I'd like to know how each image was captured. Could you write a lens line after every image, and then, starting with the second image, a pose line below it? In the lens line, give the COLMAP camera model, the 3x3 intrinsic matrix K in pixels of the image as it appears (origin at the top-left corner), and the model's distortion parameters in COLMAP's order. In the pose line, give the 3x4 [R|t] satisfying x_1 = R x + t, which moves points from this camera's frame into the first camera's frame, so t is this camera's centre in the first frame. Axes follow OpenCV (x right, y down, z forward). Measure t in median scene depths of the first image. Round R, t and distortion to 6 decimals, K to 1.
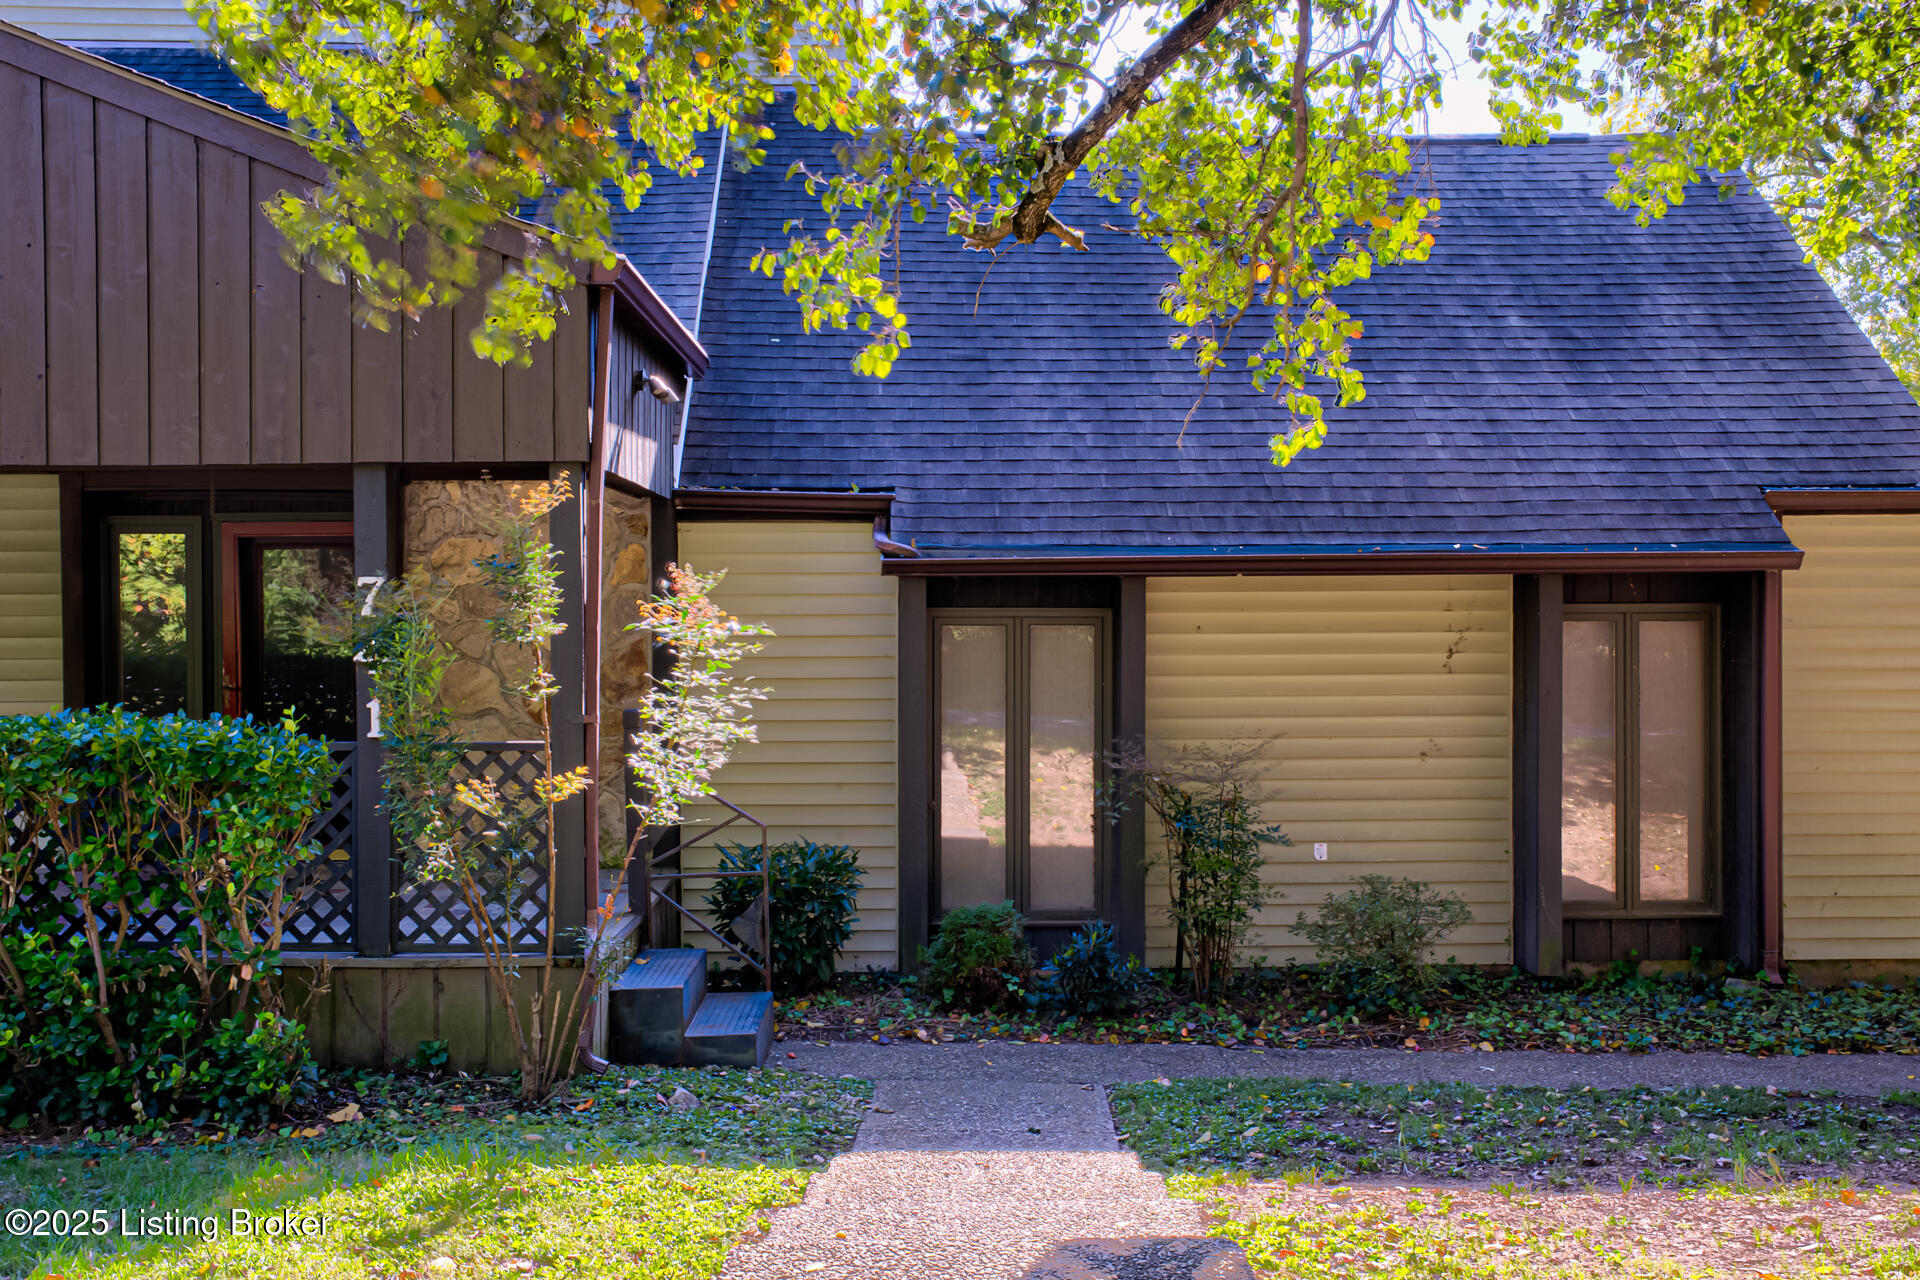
lens RADIAL K [[1982.6, 0, 958.0], [0, 1982.6, 646.7], [0, 0, 1]] dist [-0.003139, 0.000000]
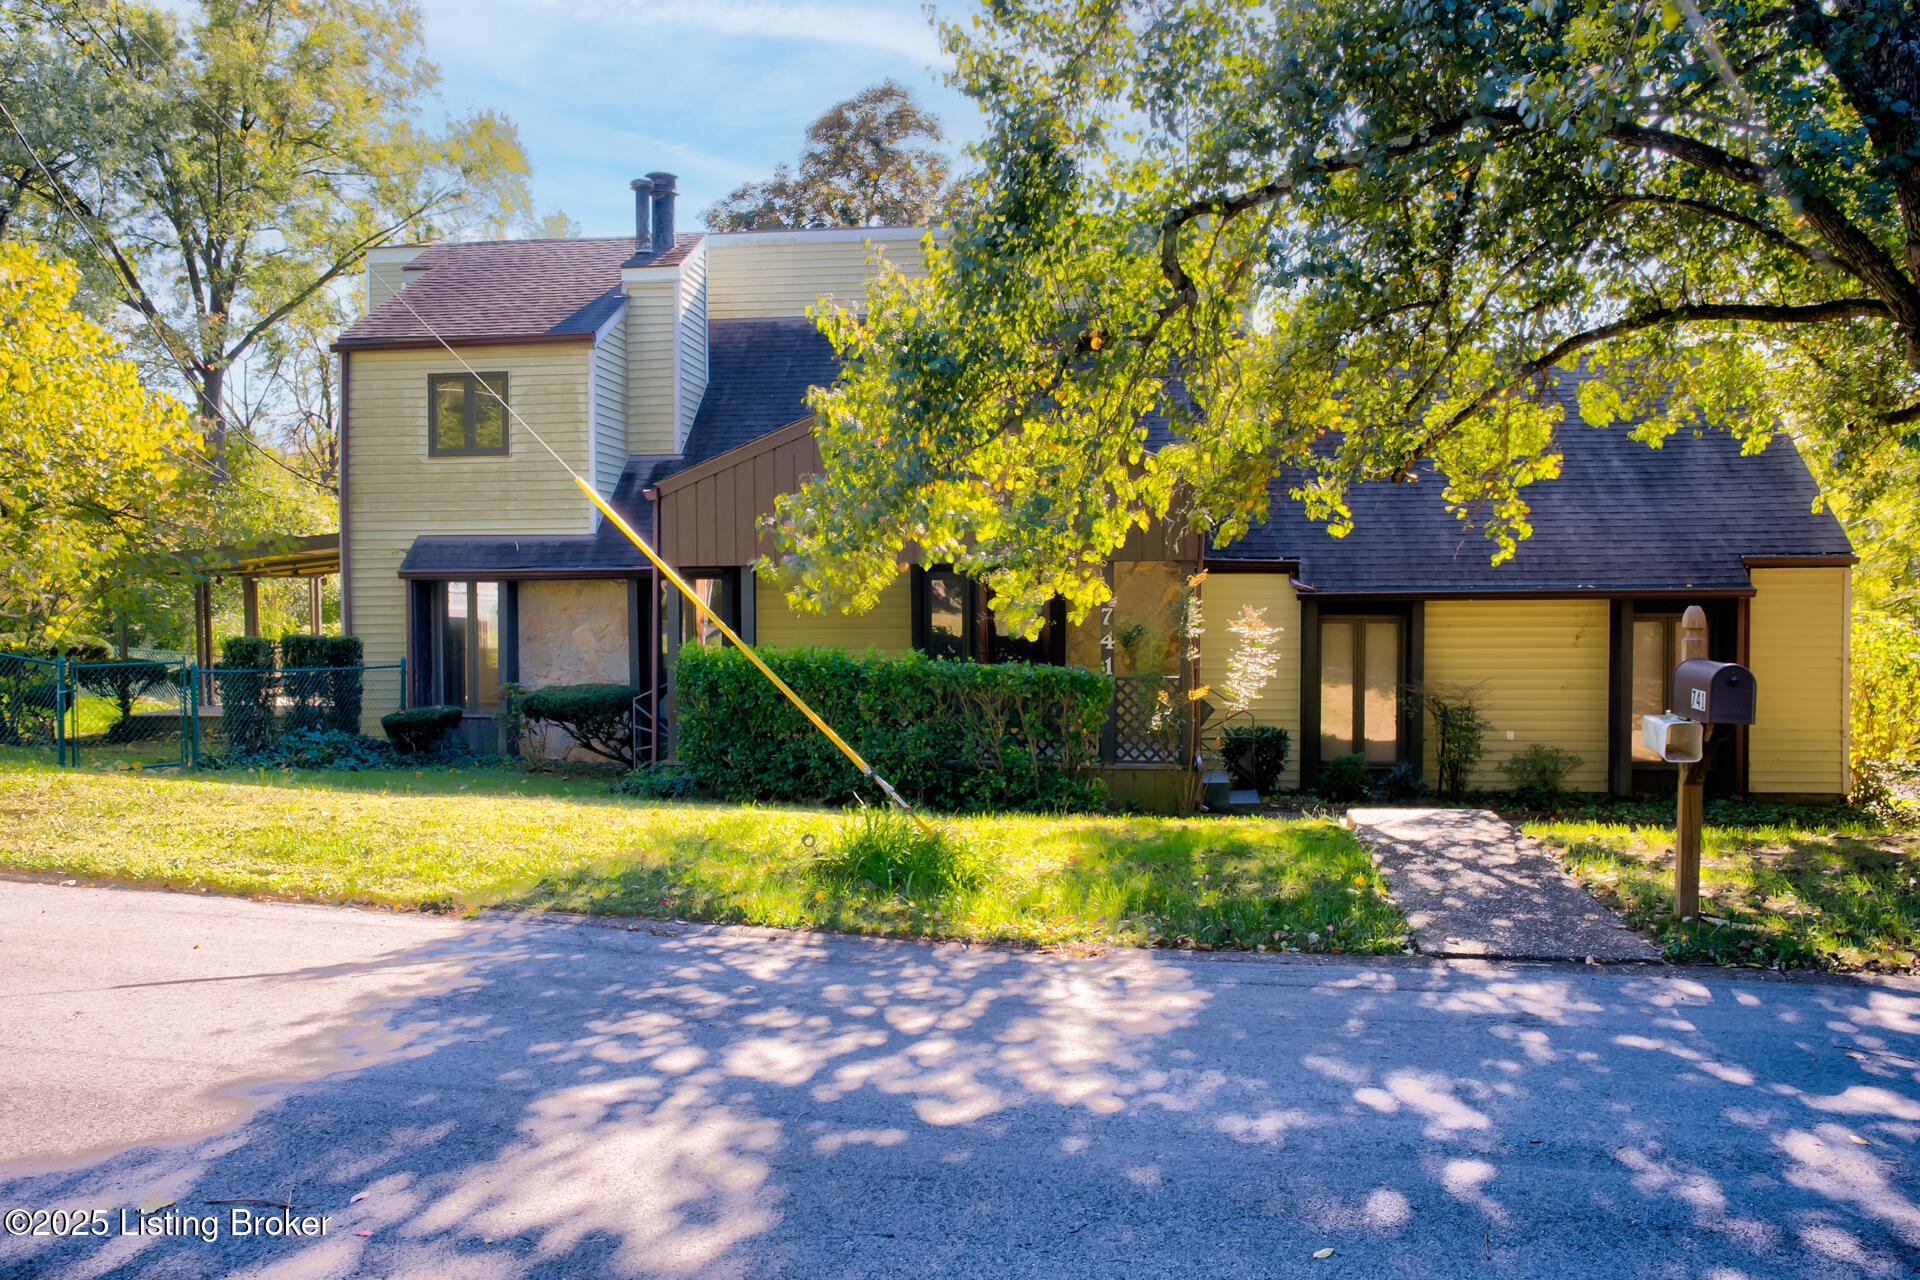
lens RADIAL K [[1655.9, 0, 964.7], [0, 1655.9, 631.9], [0, 0, 1]] dist [-0.019830, 0.002835]
pose [[0.990862, 0.002251, -0.134863, -0.154722], [-0.001137, 0.999965, 0.008335, -0.017989], [0.134877, -0.008105, 0.990829, -0.815305]]
